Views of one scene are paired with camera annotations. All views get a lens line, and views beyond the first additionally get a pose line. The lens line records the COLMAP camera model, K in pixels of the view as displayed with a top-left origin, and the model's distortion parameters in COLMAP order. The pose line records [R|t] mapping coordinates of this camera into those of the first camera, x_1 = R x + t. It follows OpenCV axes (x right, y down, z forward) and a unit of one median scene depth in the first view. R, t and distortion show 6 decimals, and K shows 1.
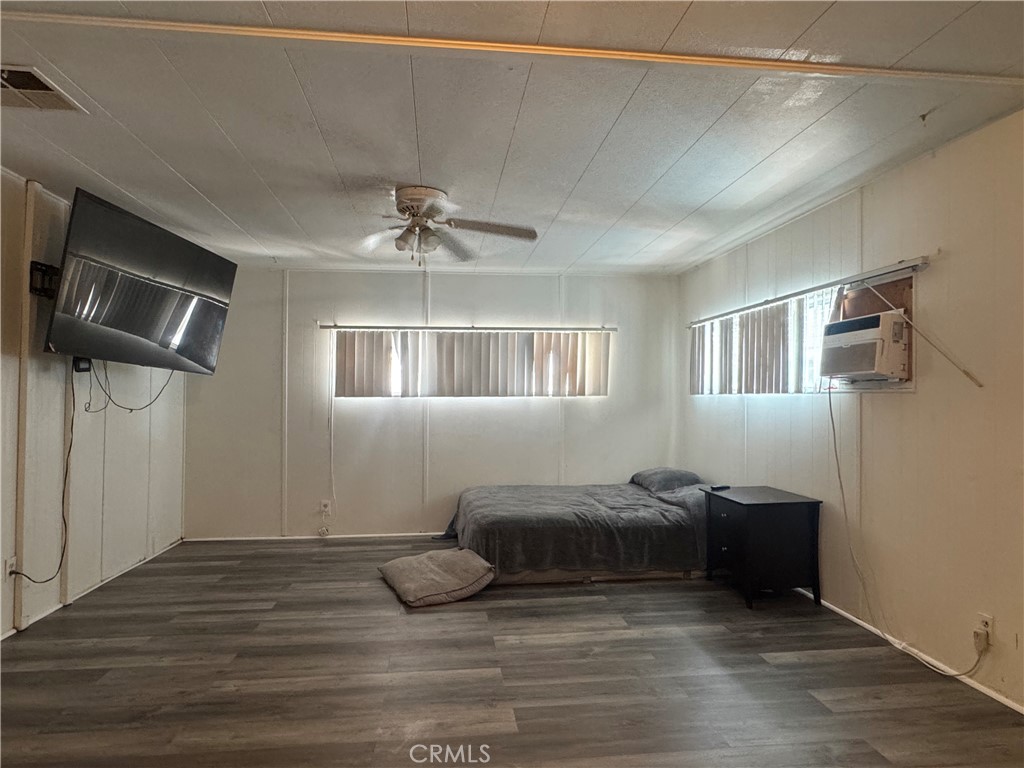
lens RADIAL K [[608.7, 0, 510.1], [0, 608.7, 384.5], [0, 0, 1]] dist [-0.006467, 0.001460]
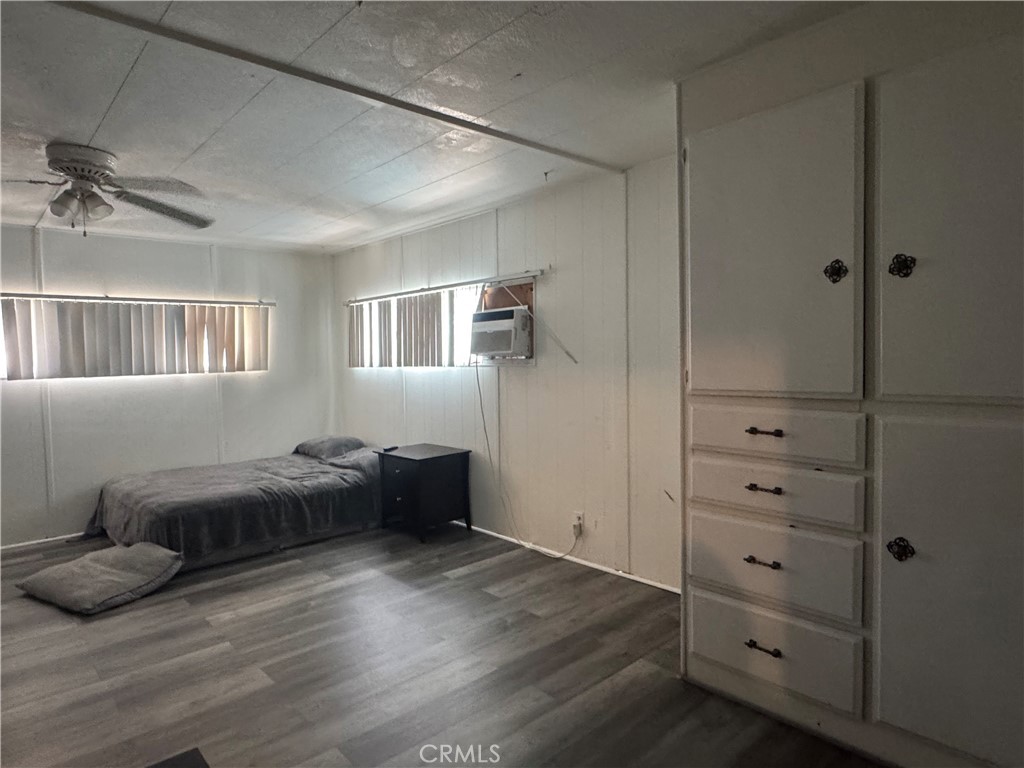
lens RADIAL K [[608.7, 0, 512.2], [0, 608.7, 382.1], [0, 0, 1]] dist [-0.006467, 0.001460]
pose [[0.808544, -0.042291, 0.586914, -0.167478], [0.009363, 0.998212, 0.059029, -0.027892], [-0.588362, -0.042233, 0.807494, -0.086722]]
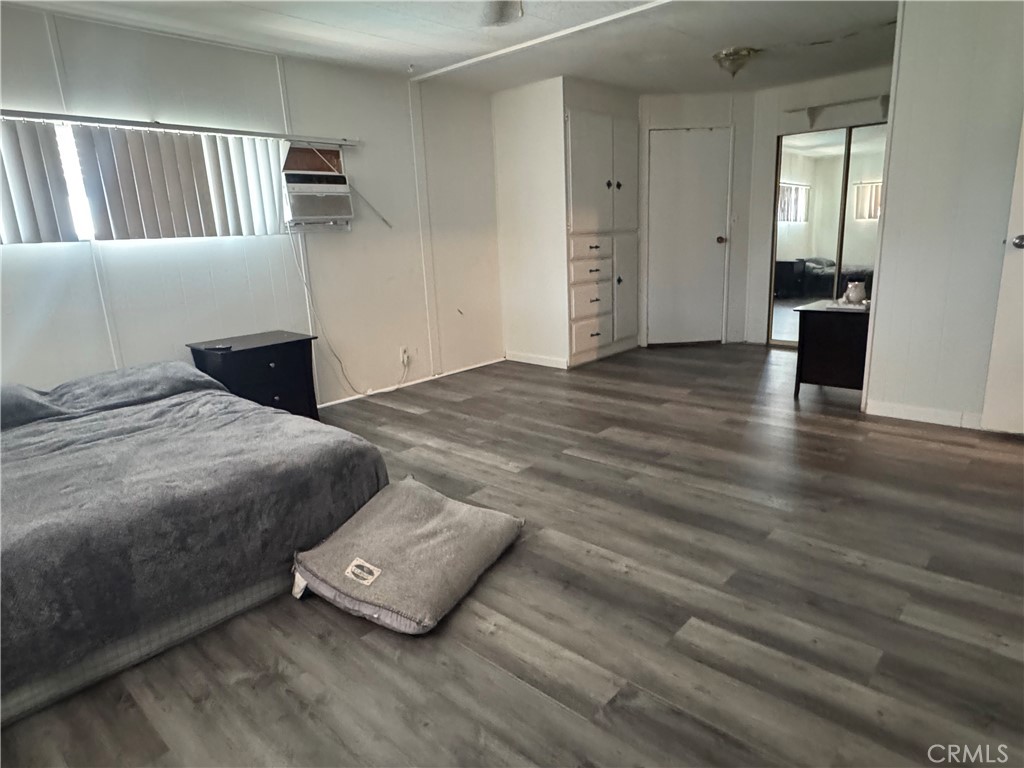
lens RADIAL K [[608.7, 0, 511.7], [0, 608.7, 378.4], [0, 0, 1]] dist [-0.006467, 0.001460]
pose [[-0.652130, -0.153003, 0.742507, -0.653954], [0.025949, 0.974343, 0.223565, 0.033759], [-0.757663, 0.165061, -0.631428, 1.419132]]
